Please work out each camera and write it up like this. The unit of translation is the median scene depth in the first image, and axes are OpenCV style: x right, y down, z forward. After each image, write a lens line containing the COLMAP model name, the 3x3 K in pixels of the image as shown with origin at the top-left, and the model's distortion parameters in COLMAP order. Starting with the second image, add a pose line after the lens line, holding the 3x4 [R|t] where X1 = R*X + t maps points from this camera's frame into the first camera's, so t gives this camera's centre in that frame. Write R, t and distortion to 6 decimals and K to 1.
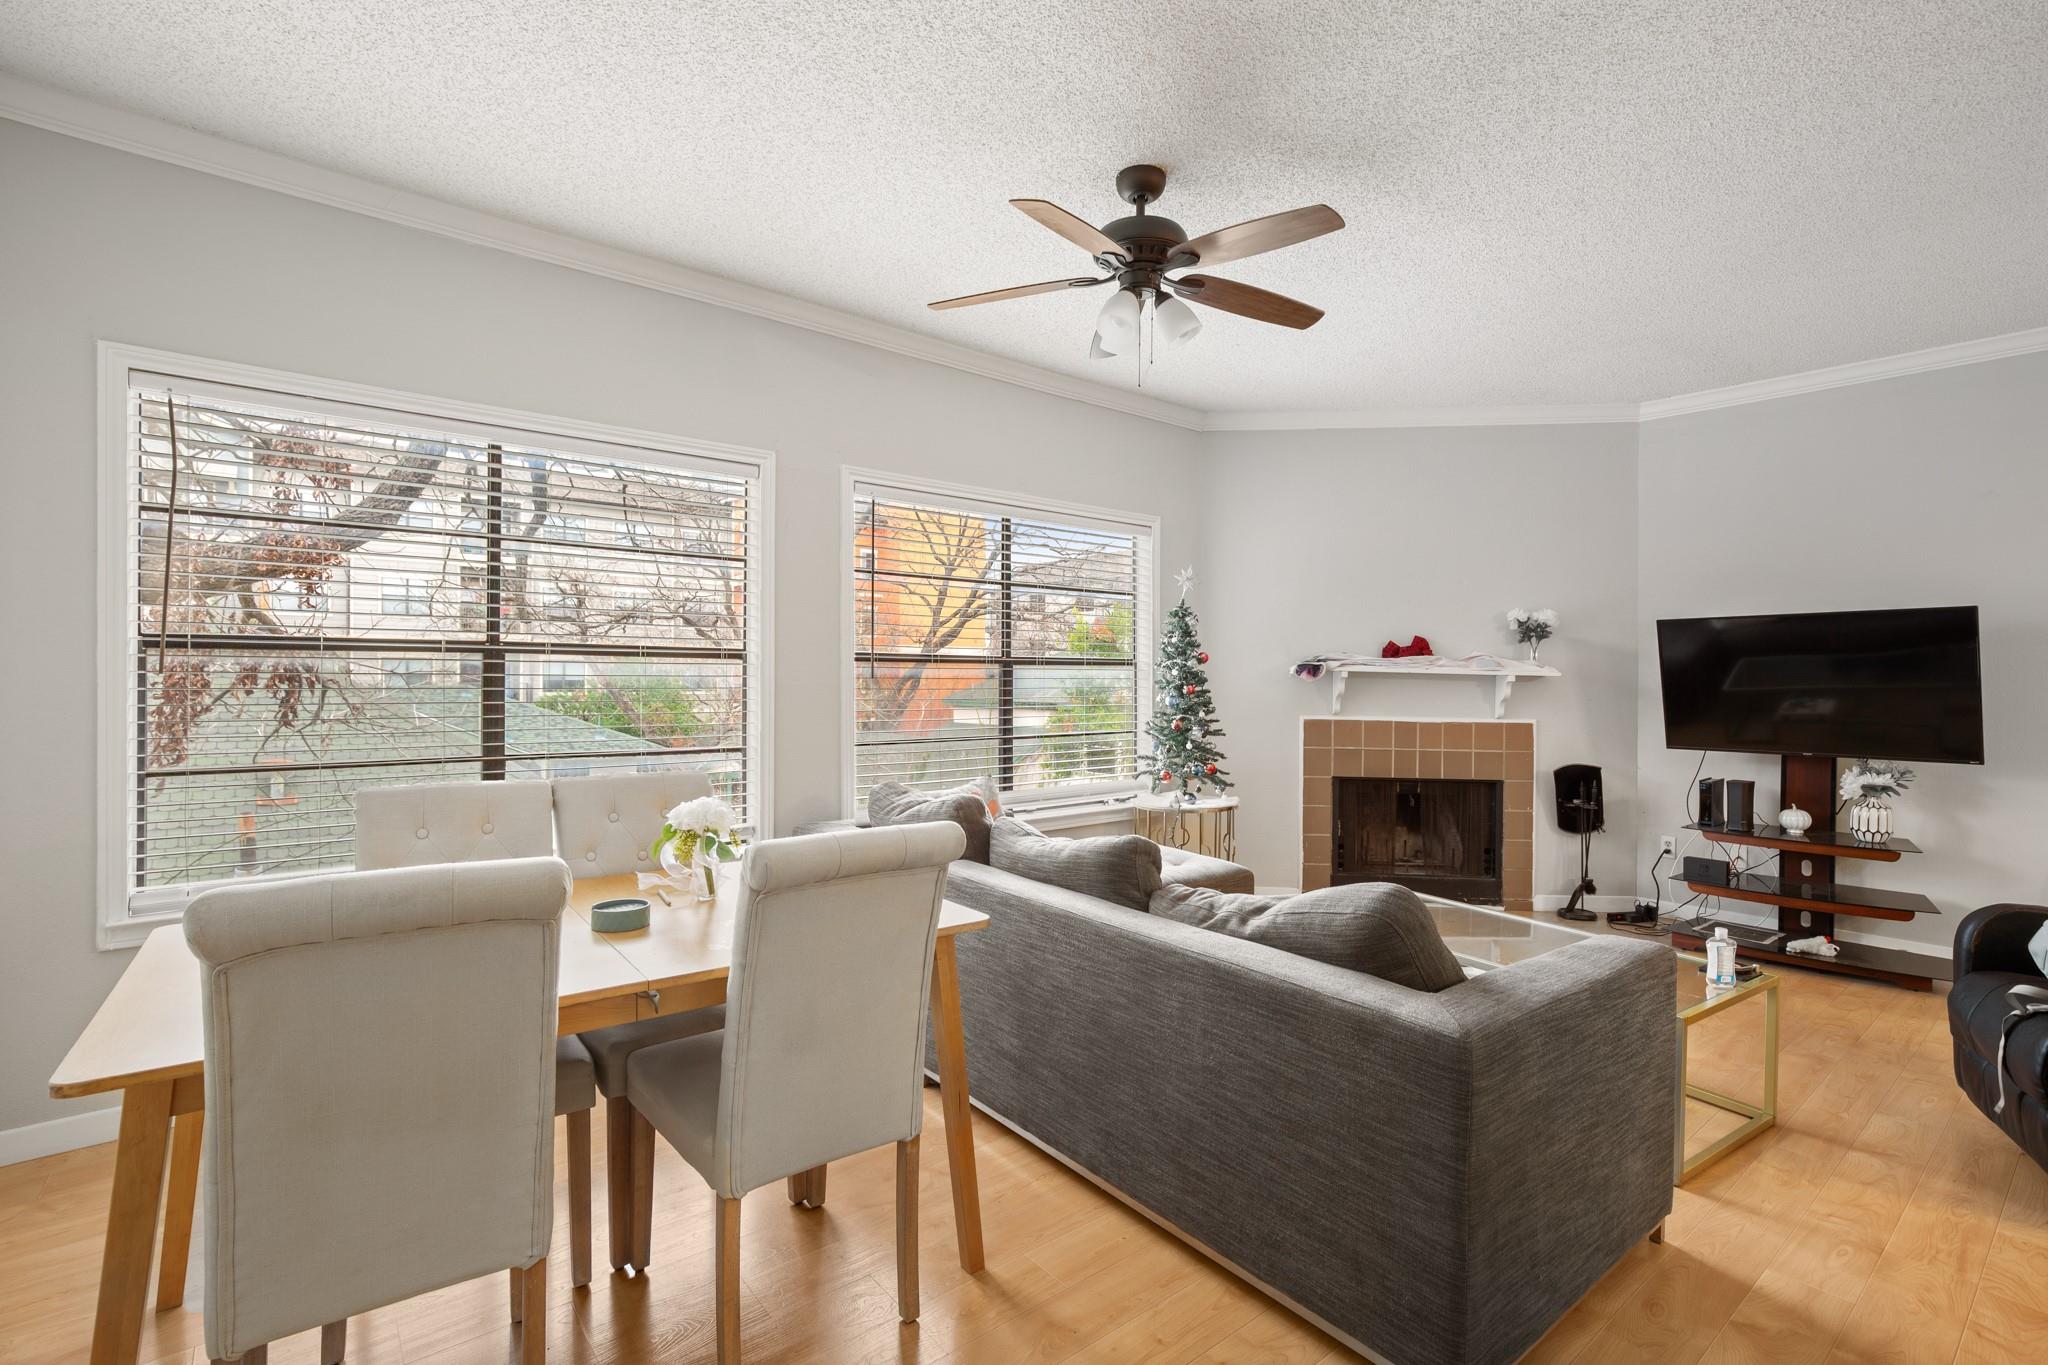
lens RADIAL K [[932.7, 0, 1031.1], [0, 932.7, 678.1], [0, 0, 1]] dist [-0.012123, 0.004020]
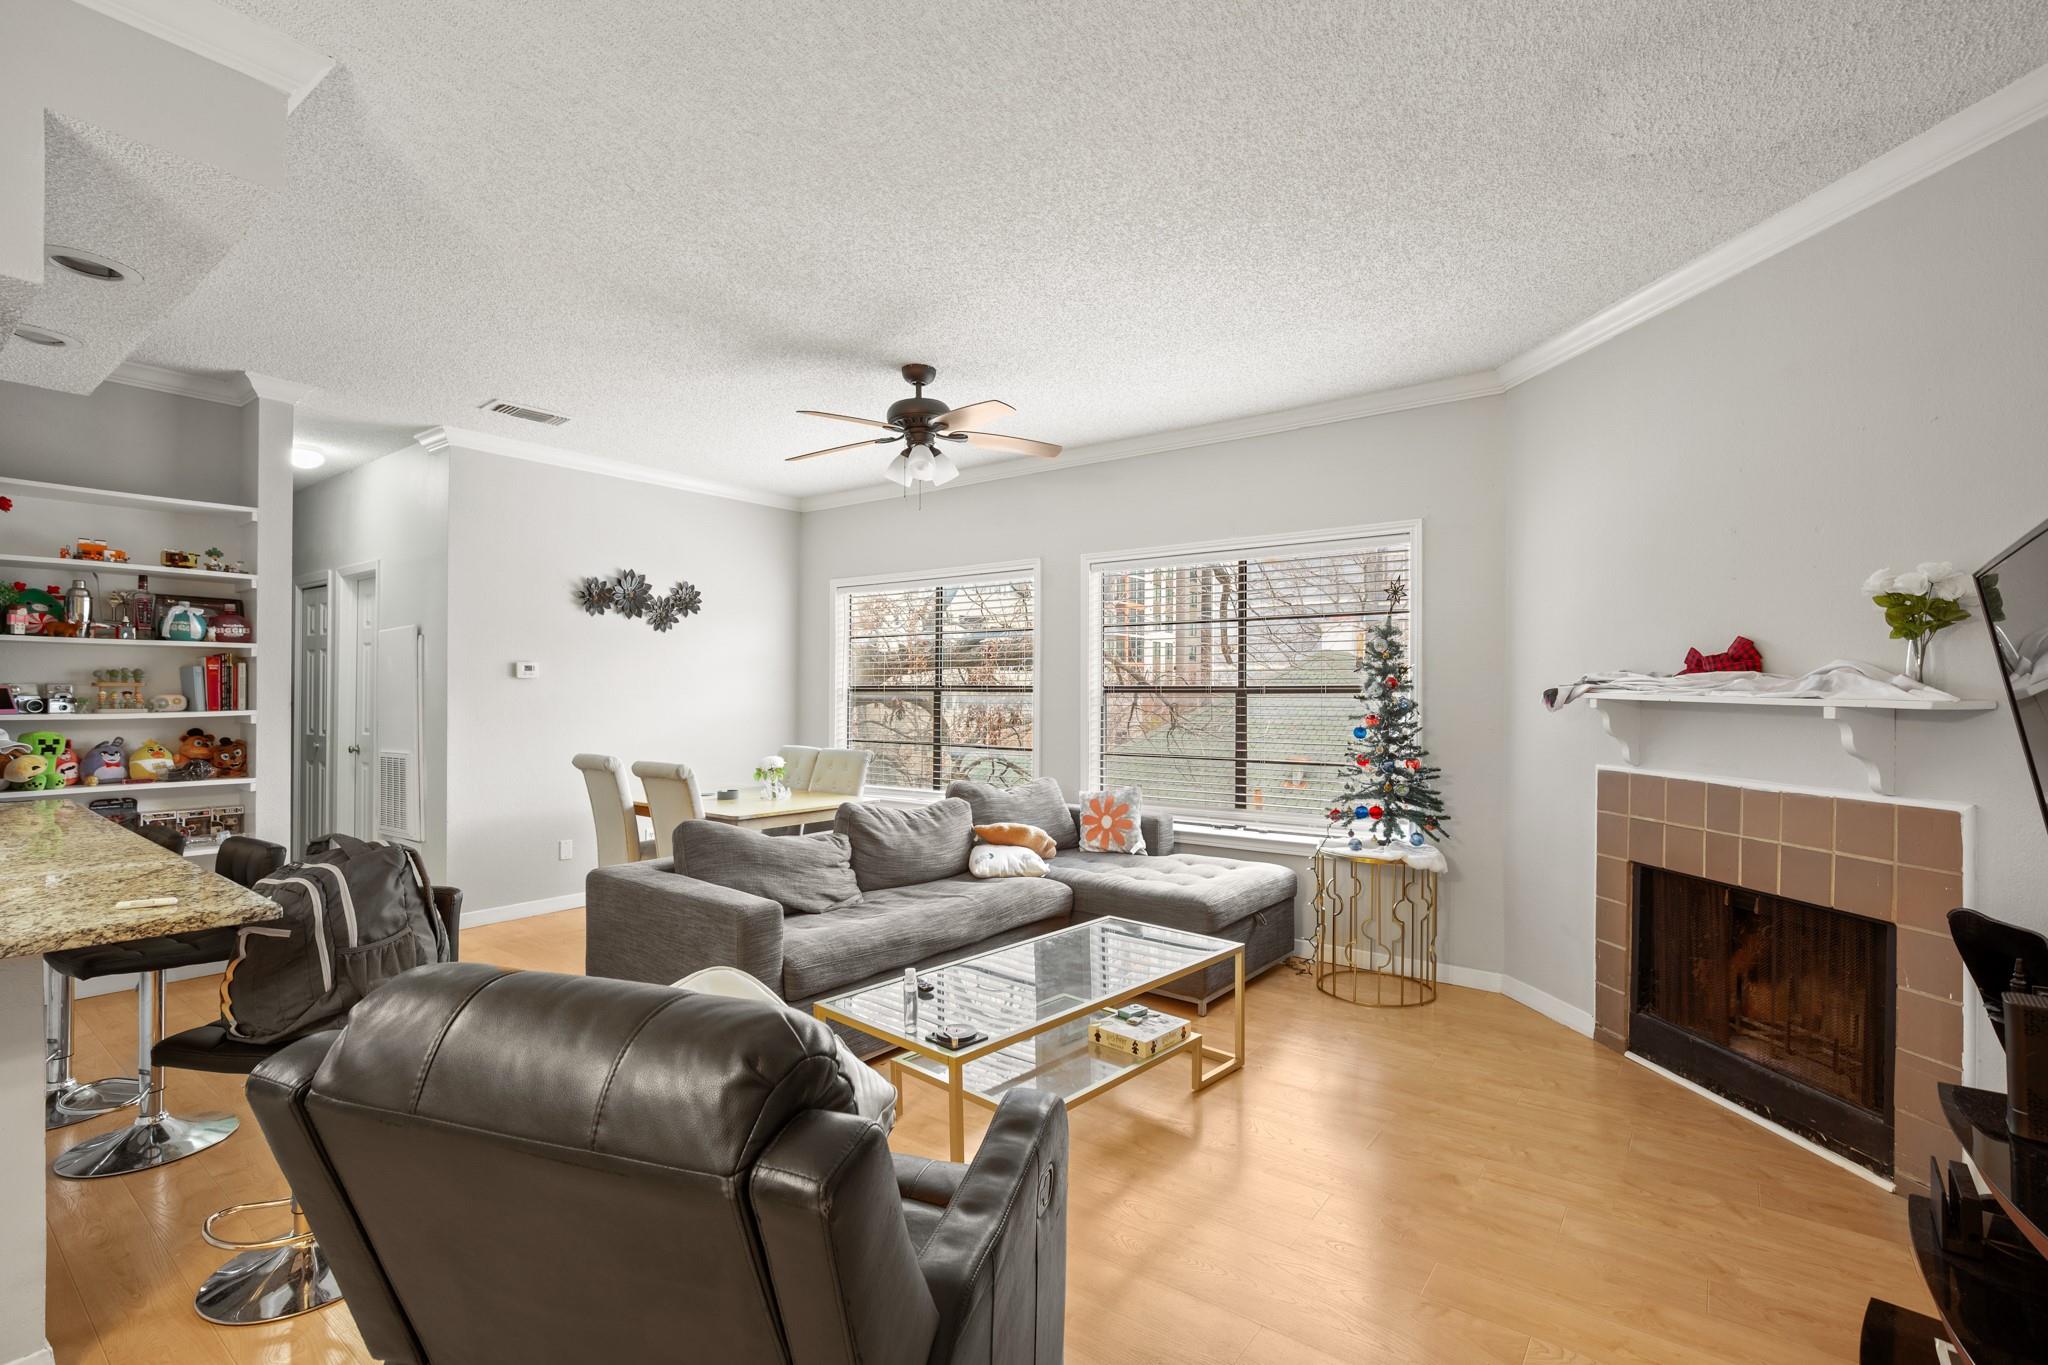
lens RADIAL K [[932.7, 0, 1024.5], [0, 932.7, 701.0], [0, 0, 1]] dist [-0.012123, 0.004020]
pose [[0.222996, 0.000398, -0.974819, 0.949504], [-0.006088, 0.999981, -0.000984, -0.002691], [0.974800, 0.006155, 0.222994, 0.489037]]
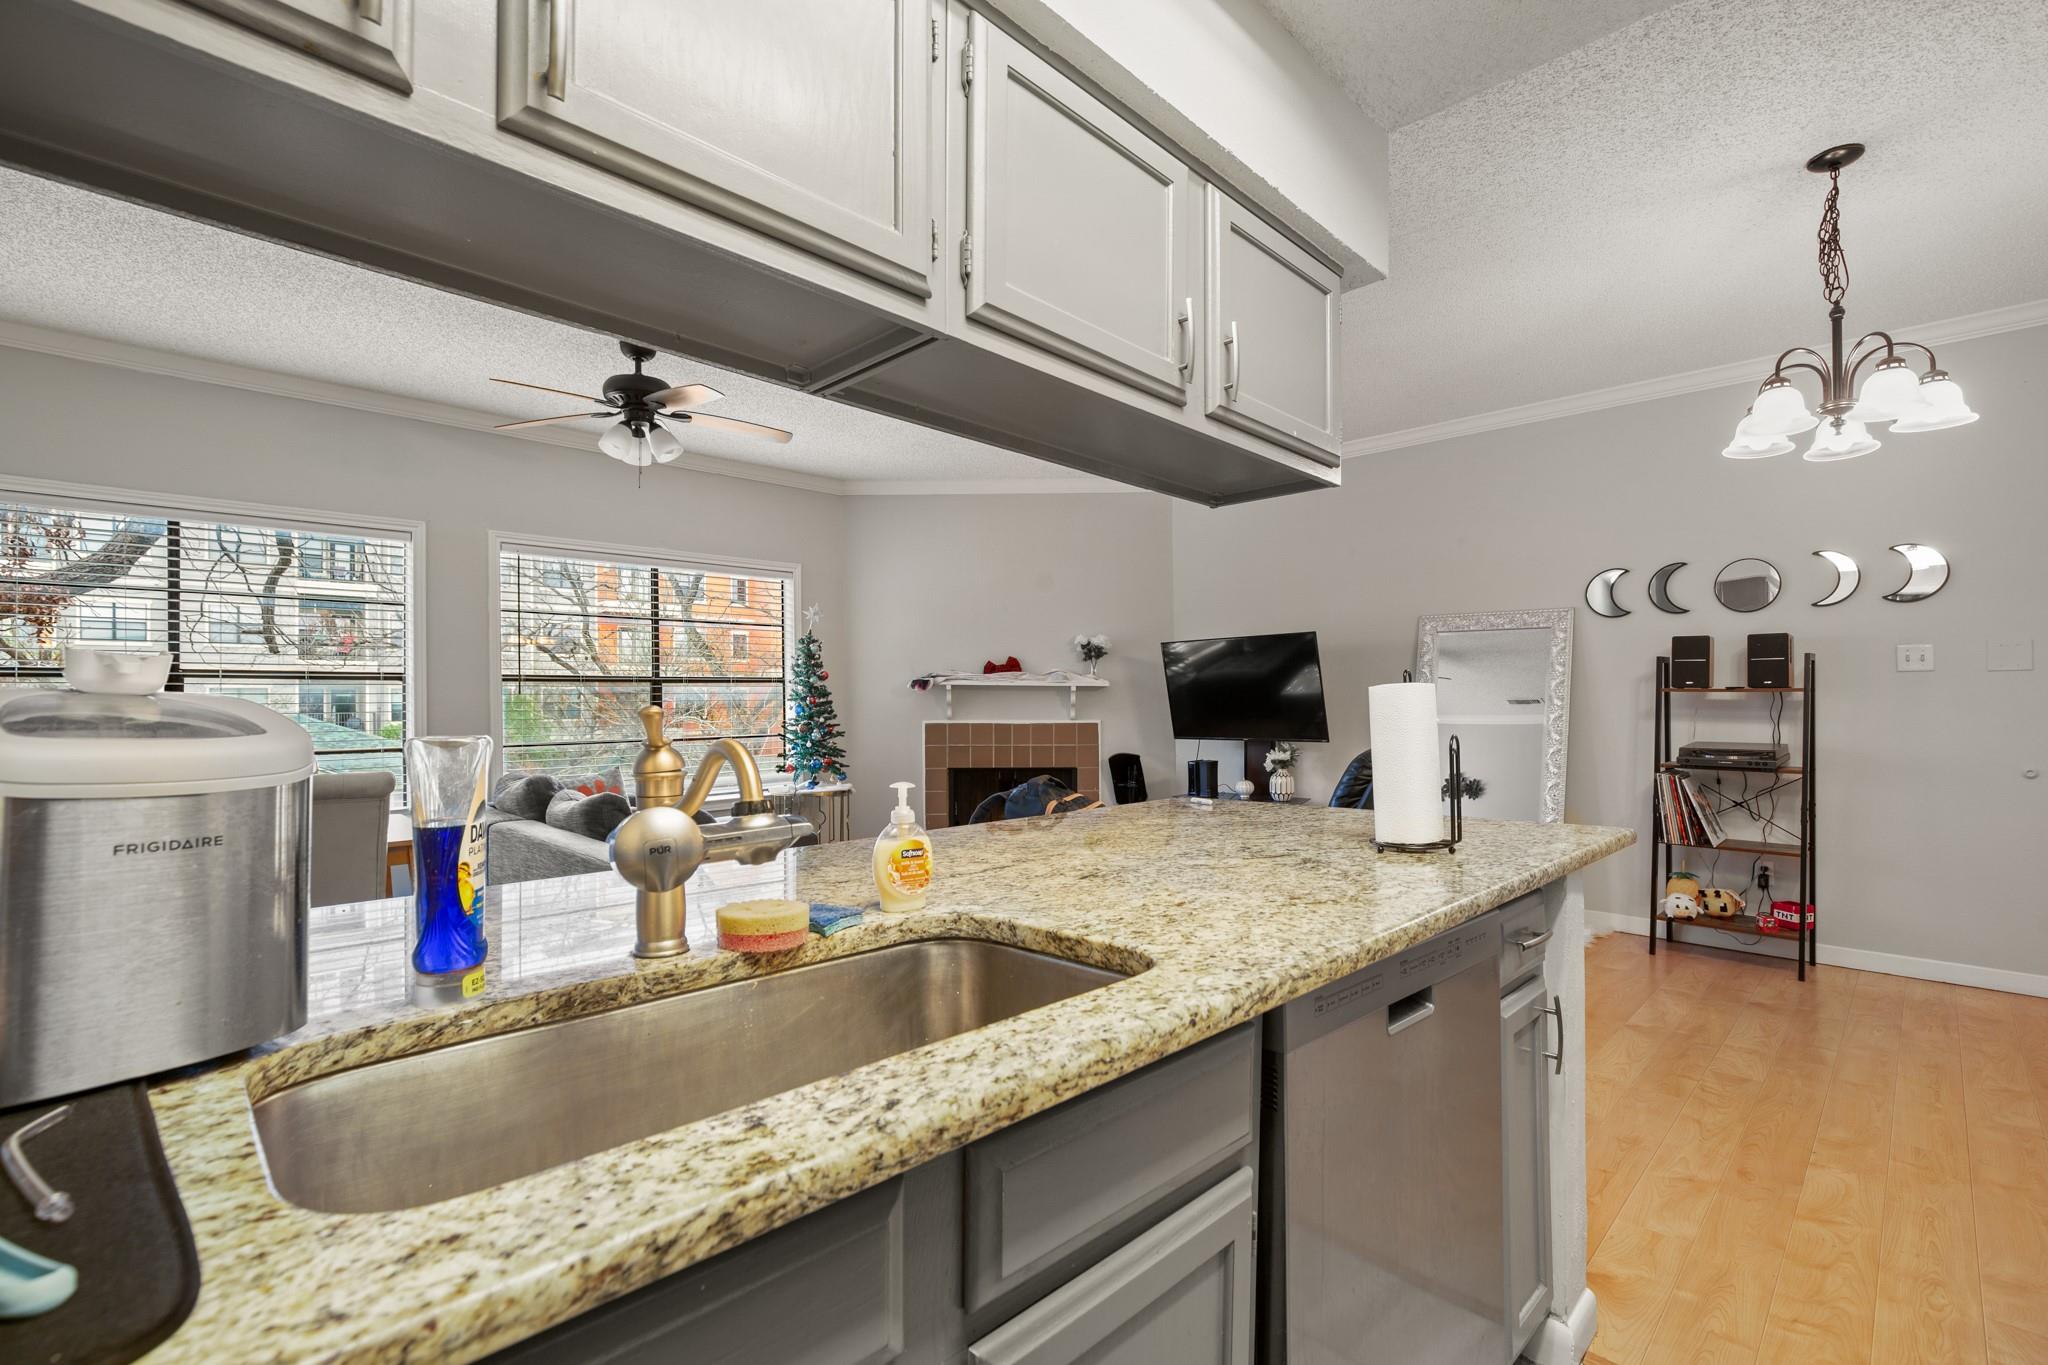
lens RADIAL K [[932.7, 0, 1033.5], [0, 932.7, 693.8], [0, 0, 1]] dist [-0.012123, 0.004020]
pose [[0.993421, -0.015629, 0.113445, 0.327814], [0.016702, 0.999824, -0.008511, 0.018984], [-0.113292, 0.010350, 0.993508, -0.304688]]
